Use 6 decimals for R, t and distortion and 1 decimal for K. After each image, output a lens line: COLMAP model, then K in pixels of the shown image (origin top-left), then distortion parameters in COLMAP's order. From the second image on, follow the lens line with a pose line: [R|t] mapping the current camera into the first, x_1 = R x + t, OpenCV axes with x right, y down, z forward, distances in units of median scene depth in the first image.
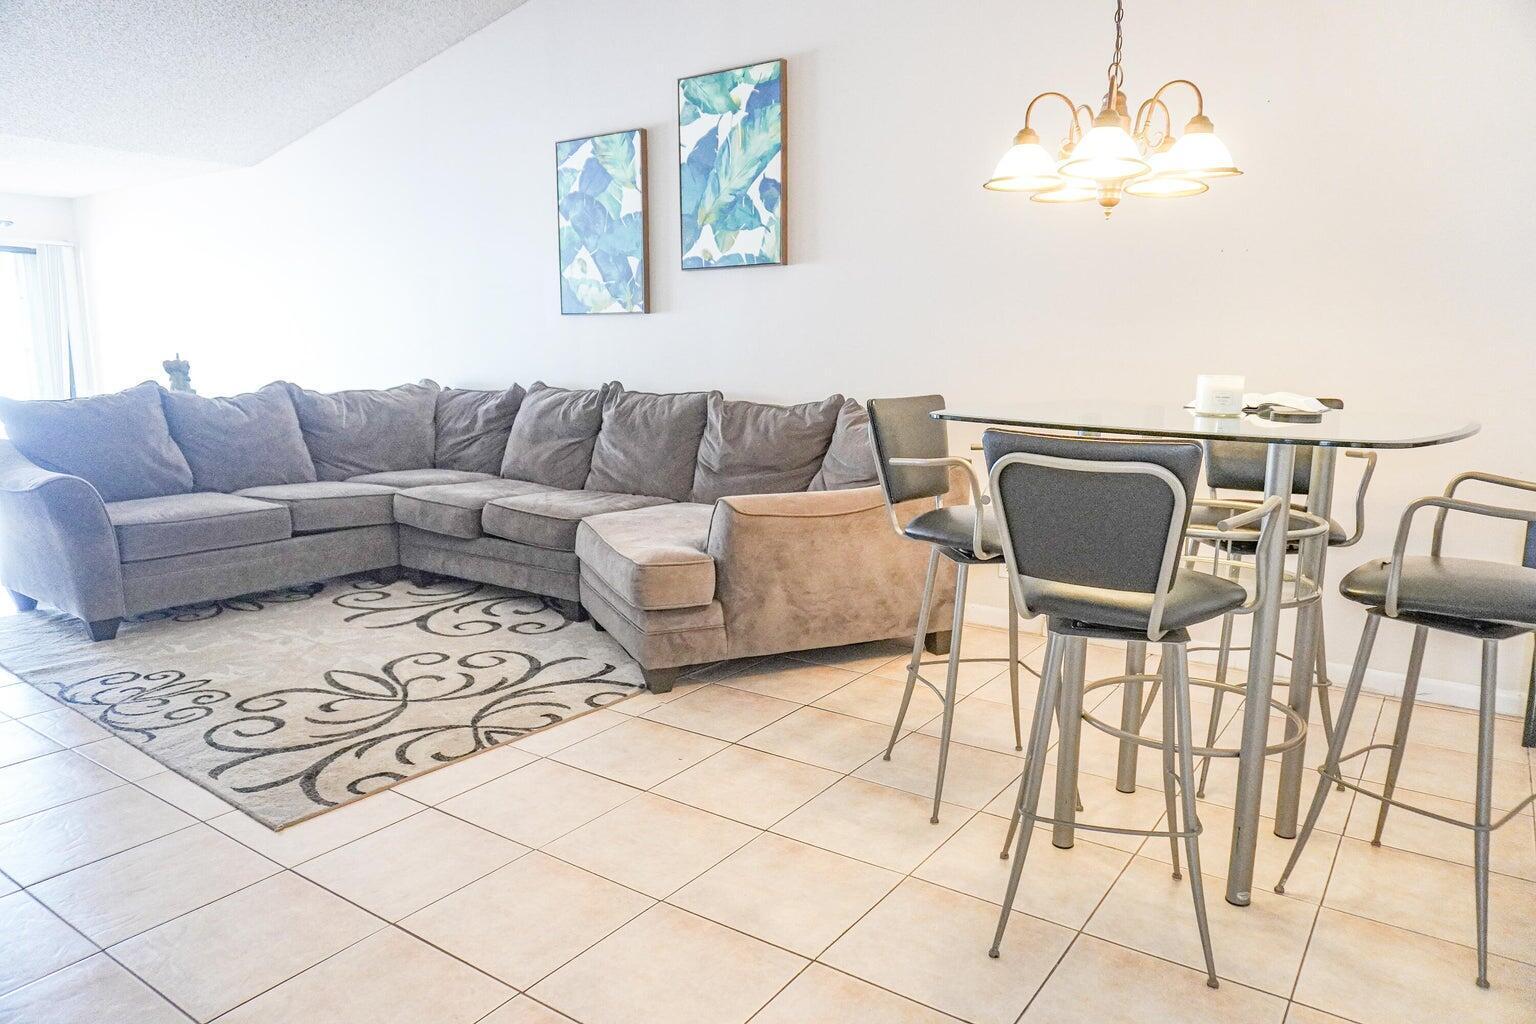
lens RADIAL K [[1036.5, 0, 770.5], [0, 1036.5, 515.4], [0, 0, 1]] dist [-0.029235, 0.024780]
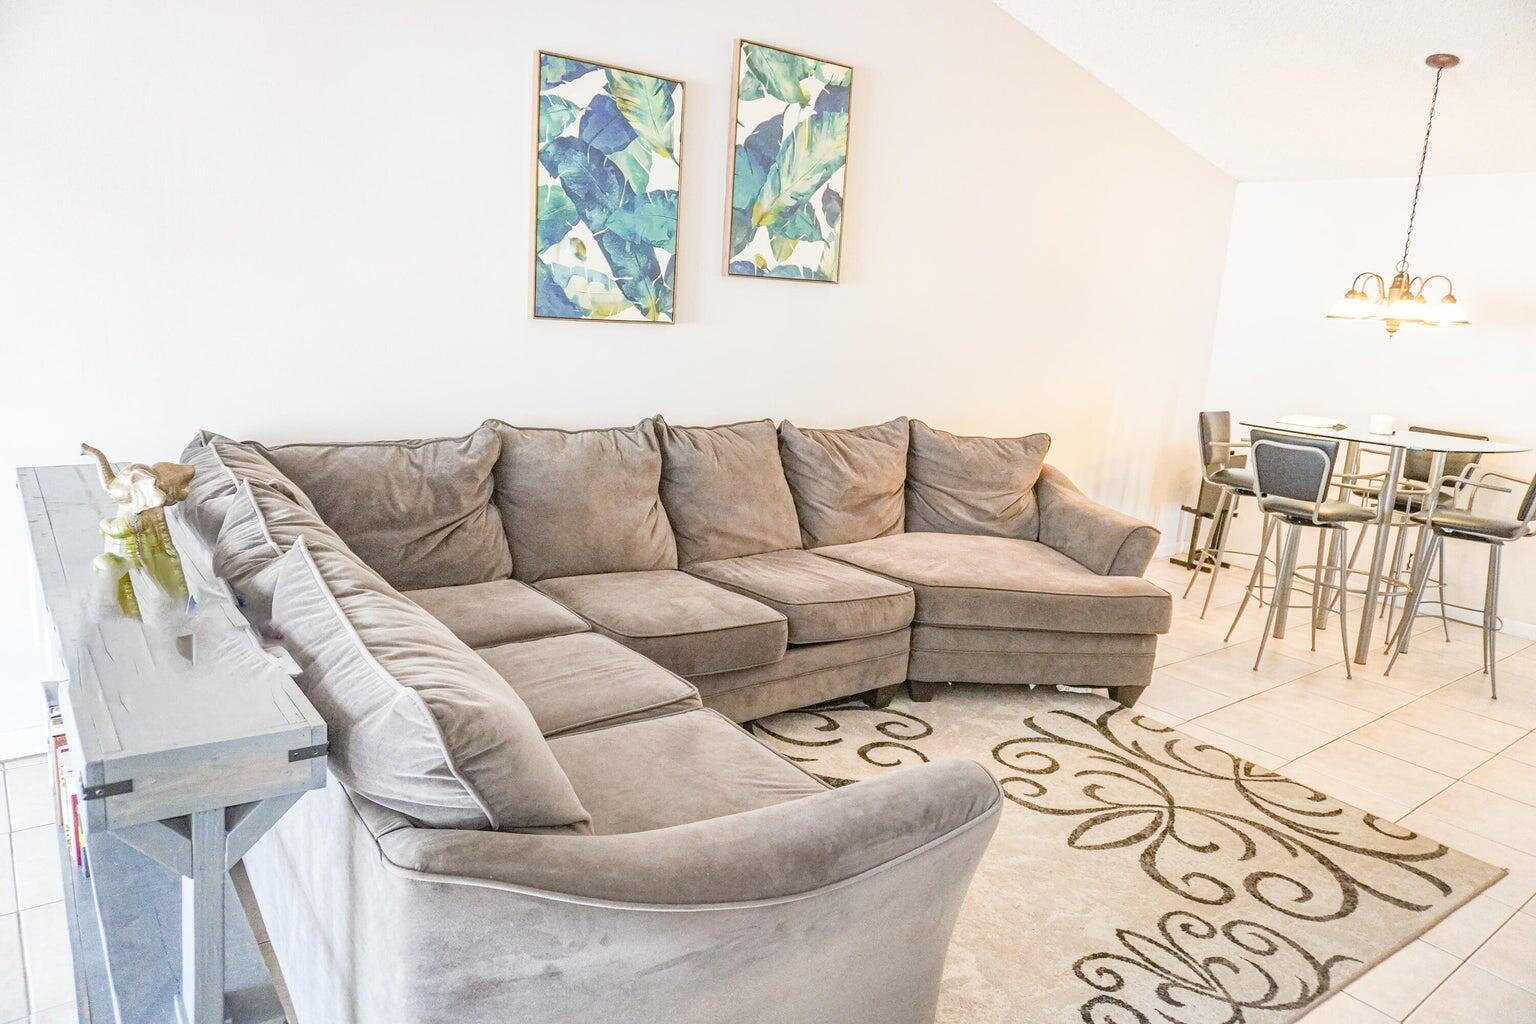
lens RADIAL K [[1036.5, 0, 763.6], [0, 1036.5, 507.8], [0, 0, 1]] dist [-0.029235, 0.024780]
pose [[0.277082, -0.175778, 0.944631, -0.922398], [0.092083, 0.983457, 0.155993, -0.188098], [-0.956424, 0.043761, 0.288684, 0.773653]]
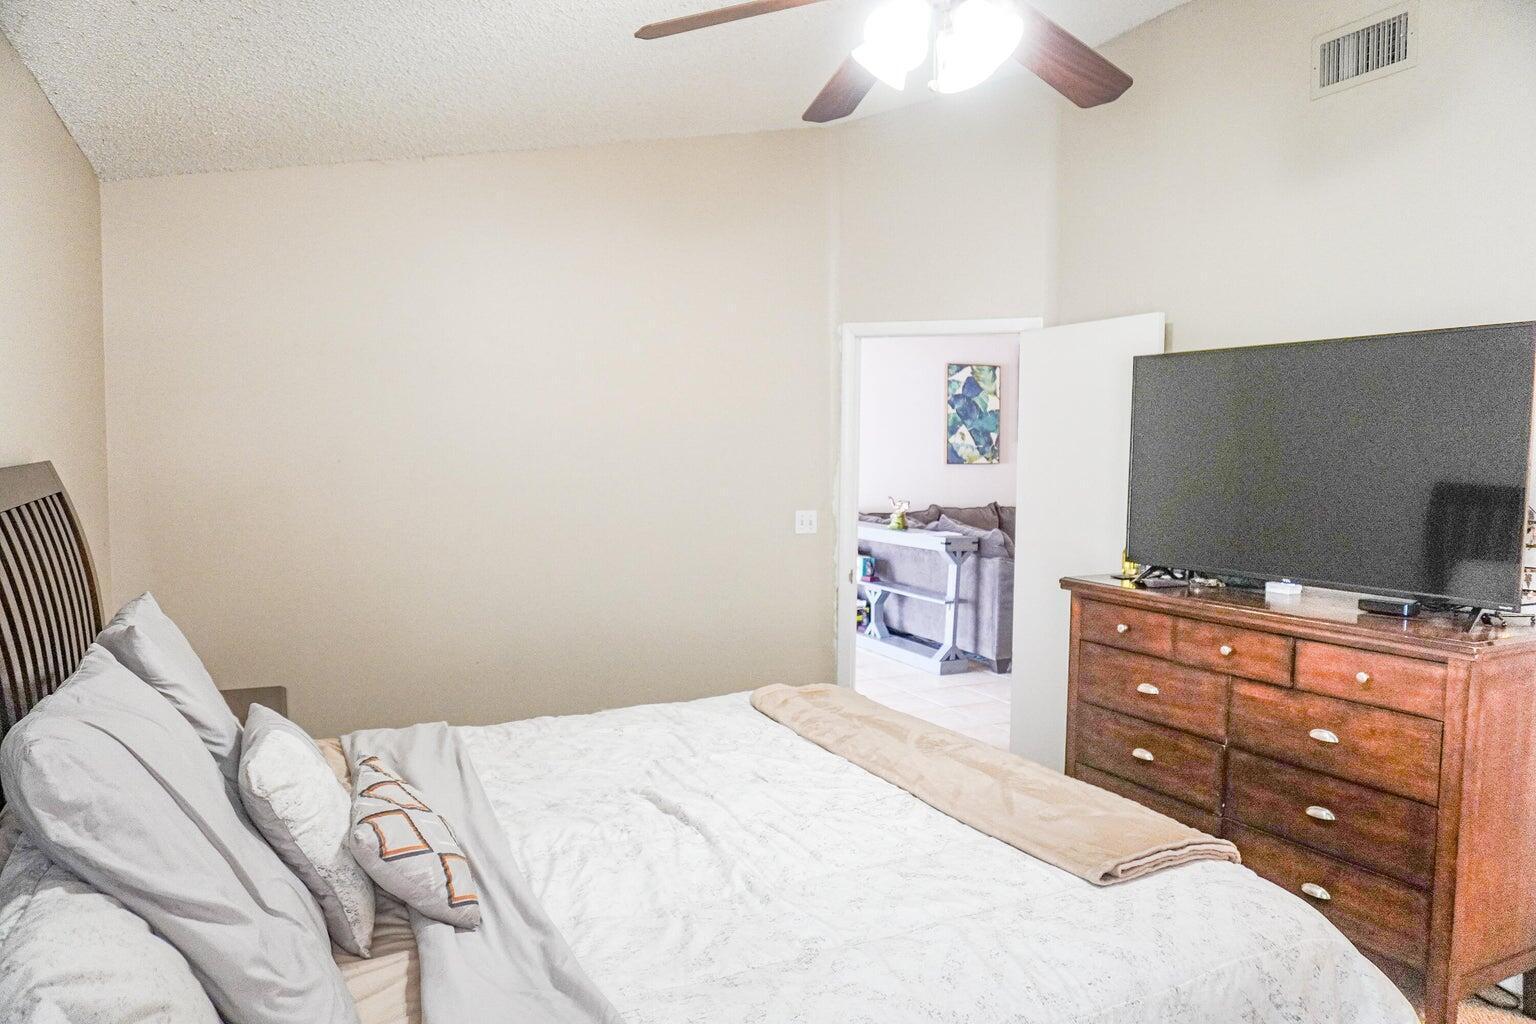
lens RADIAL K [[1036.5, 0, 765.0], [0, 1036.5, 517.0], [0, 0, 1]] dist [-0.029235, 0.024780]
pose [[0.467102, -0.060027, 0.882164, -2.081221], [0.143270, 0.989647, -0.008520, -0.157003], [-0.872519, 0.130367, 0.470866, 0.550911]]
